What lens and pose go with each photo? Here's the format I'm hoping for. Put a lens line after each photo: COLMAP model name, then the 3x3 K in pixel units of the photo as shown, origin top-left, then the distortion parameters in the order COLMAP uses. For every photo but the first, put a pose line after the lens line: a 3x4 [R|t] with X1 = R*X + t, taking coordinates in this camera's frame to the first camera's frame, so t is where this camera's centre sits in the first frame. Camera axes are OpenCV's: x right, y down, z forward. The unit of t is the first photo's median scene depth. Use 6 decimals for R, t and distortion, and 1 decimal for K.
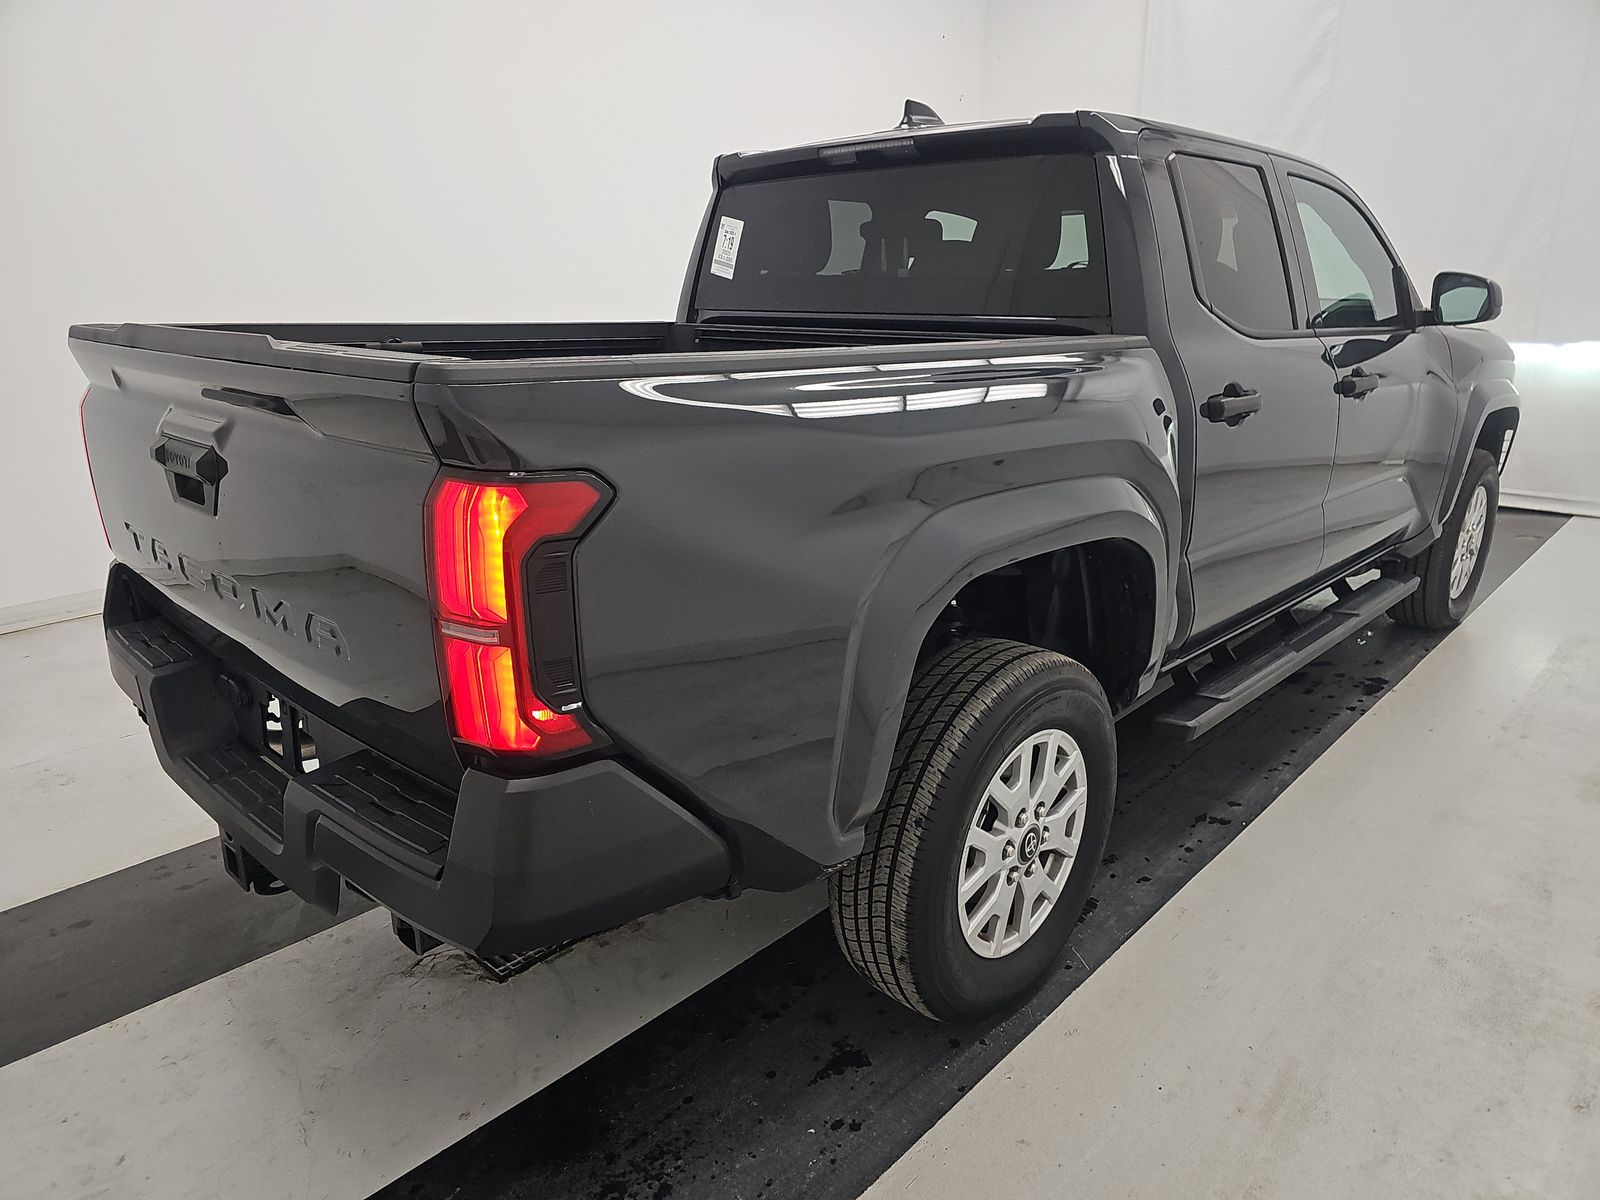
lens RADIAL K [[1054.6, 0, 799.1], [0, 1054.6, 622.6], [0, 0, 1]] dist [0.002012, 0.001071]
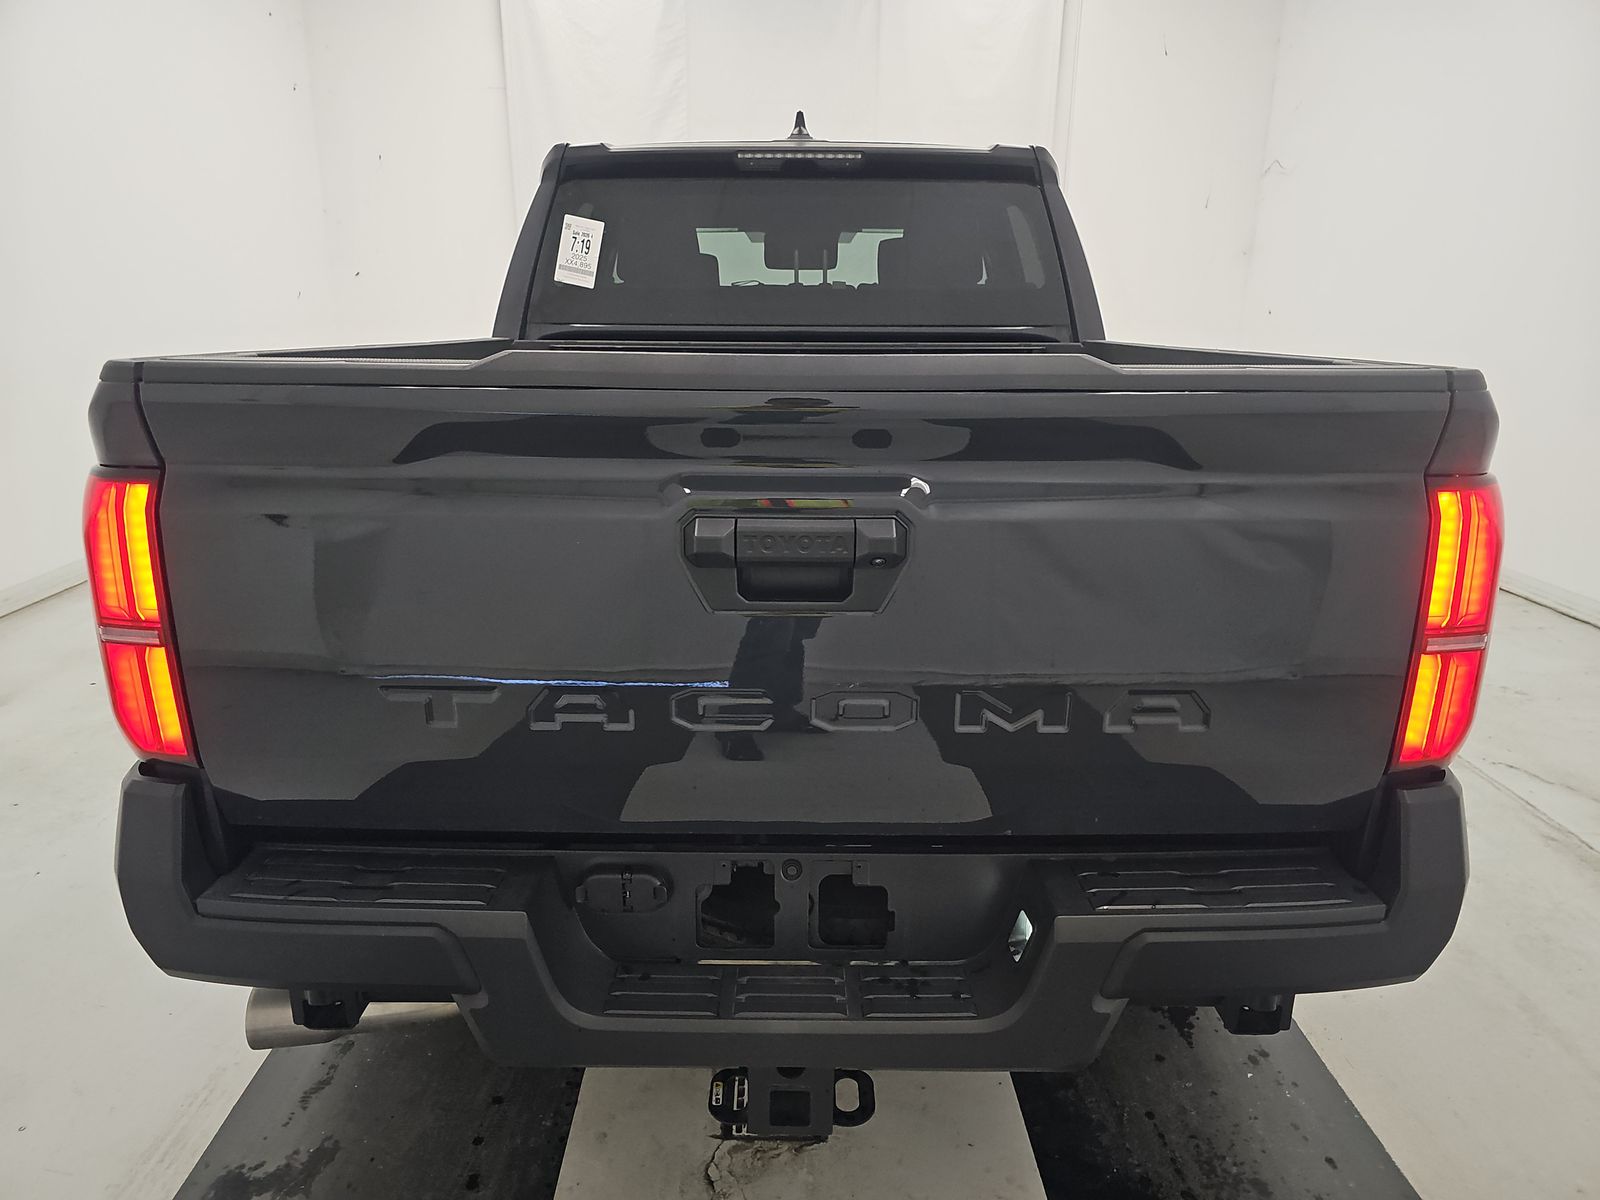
lens RADIAL K [[1042.3, 0, 800.0], [0, 1042.3, 600.0], [0, 0, 1]] dist [0.043758, -0.060121]
pose [[0.728021, -0.182504, 0.660816, -0.563425], [0.201510, 0.978301, 0.048184, -0.081721], [-0.655270, 0.098082, 0.749000, 0.268618]]
